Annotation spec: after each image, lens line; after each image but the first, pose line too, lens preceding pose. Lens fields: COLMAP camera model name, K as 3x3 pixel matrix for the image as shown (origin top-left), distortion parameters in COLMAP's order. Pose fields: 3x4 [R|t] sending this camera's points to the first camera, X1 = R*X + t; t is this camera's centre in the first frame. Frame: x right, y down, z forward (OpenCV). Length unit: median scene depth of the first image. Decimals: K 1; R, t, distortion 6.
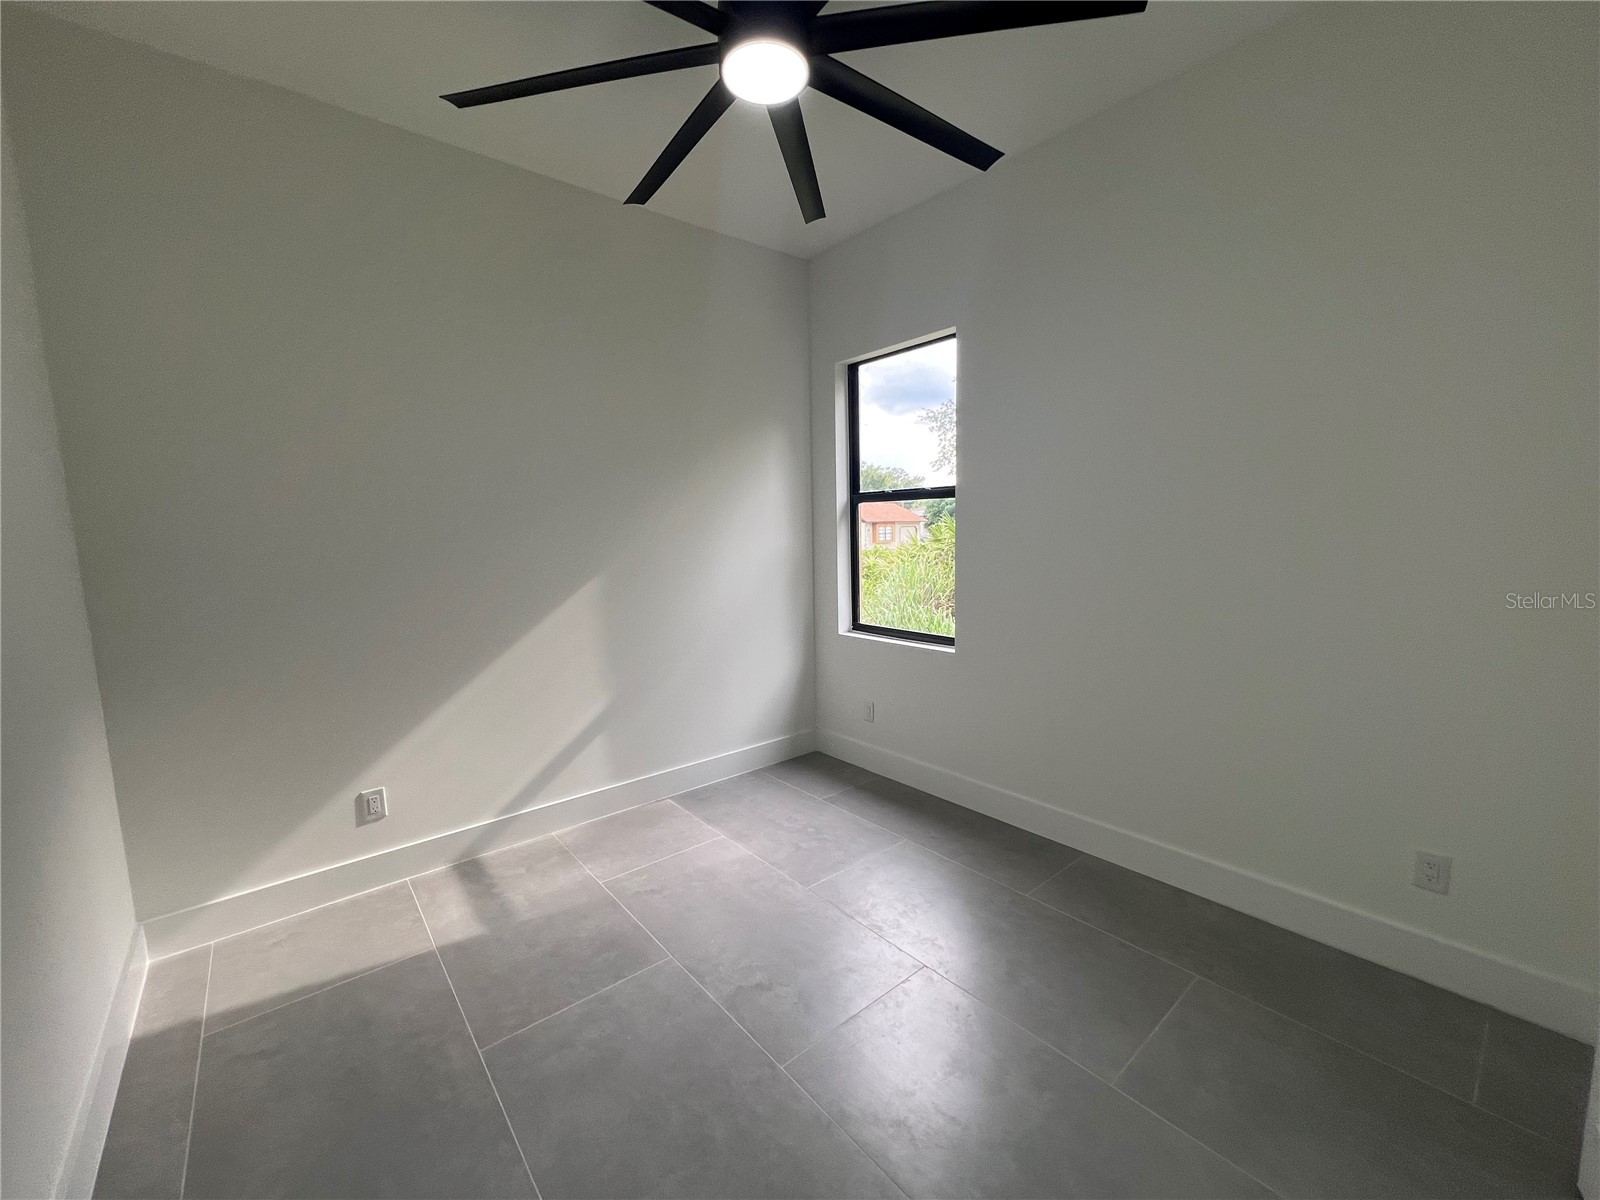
lens RADIAL K [[645.0, 0, 800.0], [0, 645.0, 600.0], [0, 0, 1]] dist [0.000198, 0.000026]
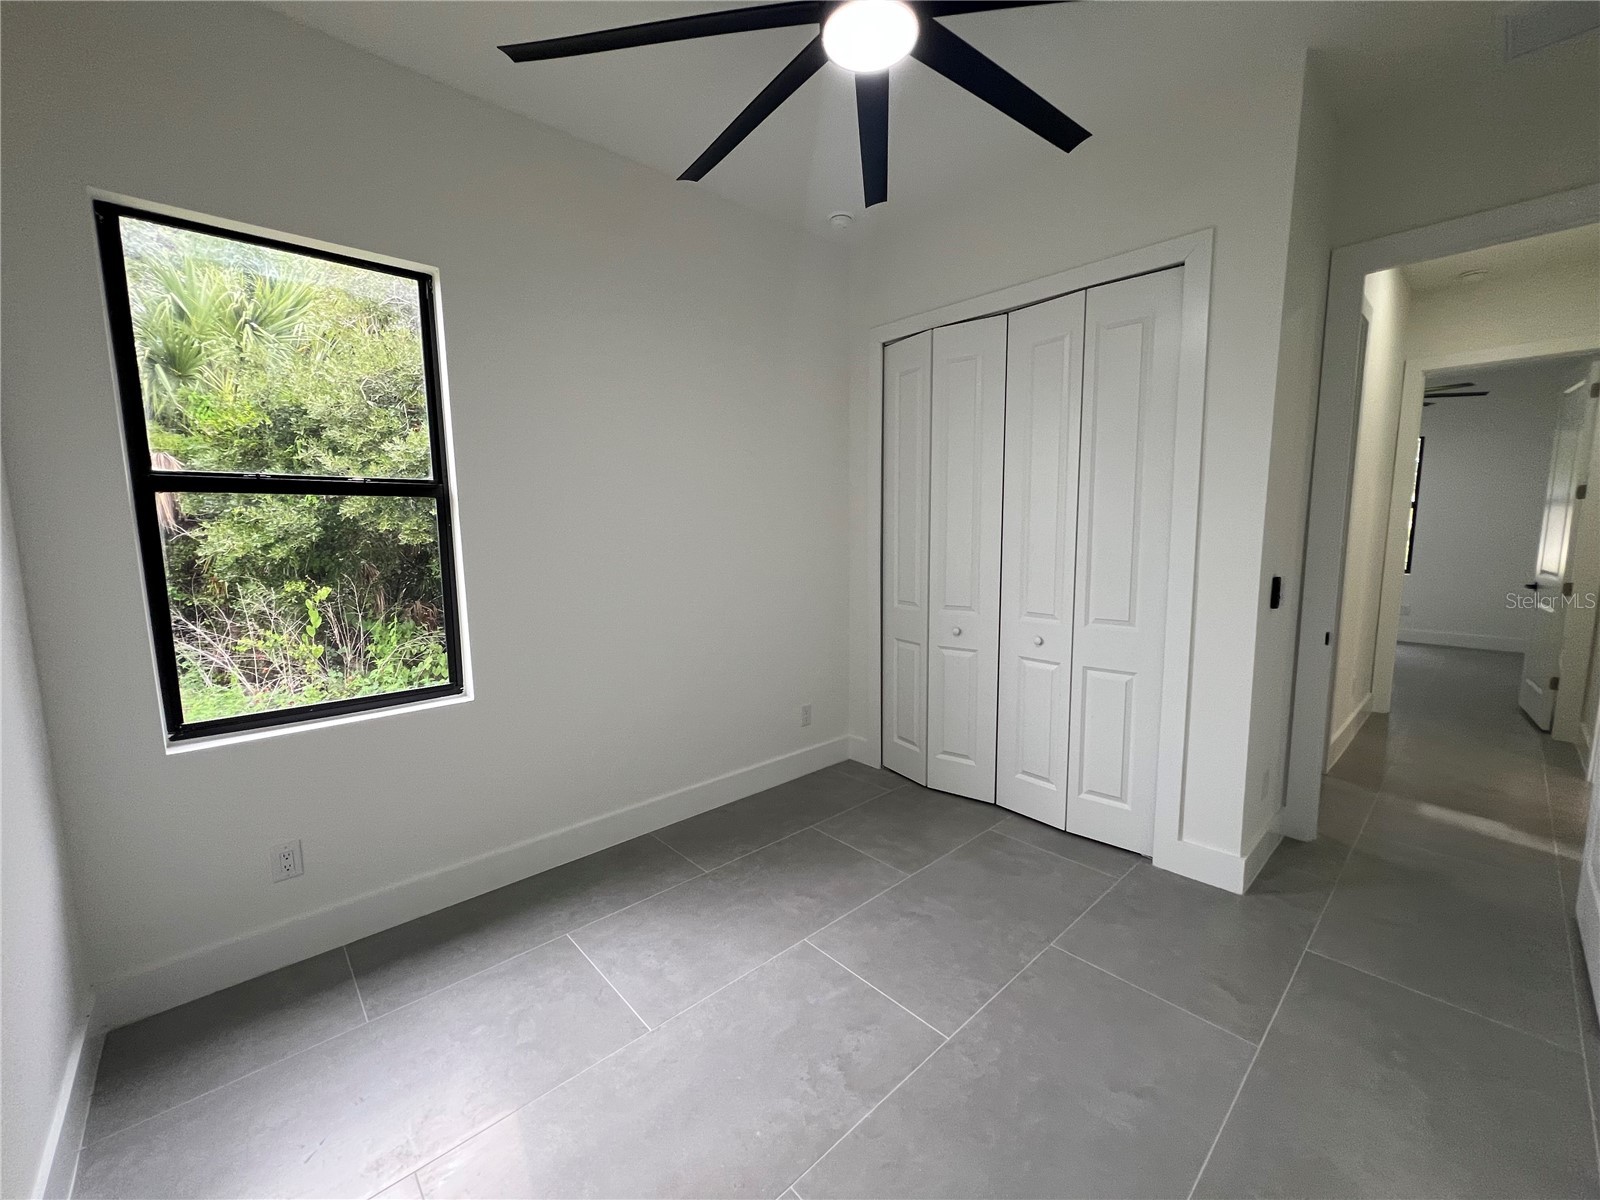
lens RADIAL K [[643.9, 0, 800.0], [0, 643.9, 600.0], [0, 0, 1]] dist [-0.008276, -0.000043]
pose [[-0.048026, -0.088600, 0.994909, -0.652692], [0.129691, 0.987073, 0.094163, -0.070392], [-0.990391, 0.133553, -0.035915, 0.780162]]
